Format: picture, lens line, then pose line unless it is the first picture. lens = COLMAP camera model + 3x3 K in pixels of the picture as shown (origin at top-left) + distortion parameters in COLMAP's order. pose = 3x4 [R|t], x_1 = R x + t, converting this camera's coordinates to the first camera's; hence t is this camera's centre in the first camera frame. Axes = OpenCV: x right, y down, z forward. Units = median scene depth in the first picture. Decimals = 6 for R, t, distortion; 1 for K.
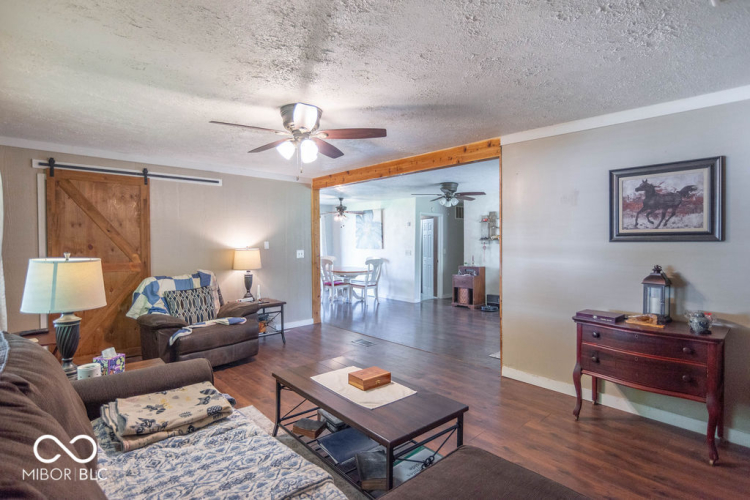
lens RADIAL K [[386.7, 0, 376.1], [0, 386.7, 243.4], [0, 0, 1]] dist [0.000127, 0.005502]
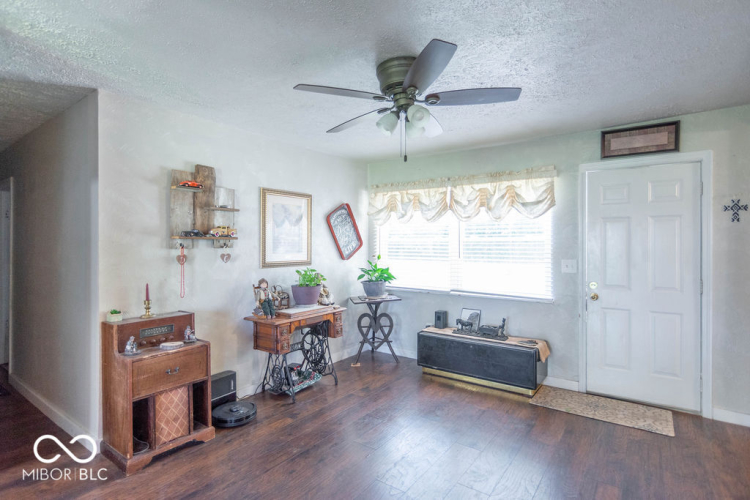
lens RADIAL K [[386.7, 0, 377.7], [0, 386.7, 247.0], [0, 0, 1]] dist [0.000127, 0.005502]
pose [[-0.219525, -0.002862, 0.975603, -0.297563], [0.003098, 0.999989, 0.003631, -0.002820], [-0.975602, 0.003820, -0.219514, 2.316896]]
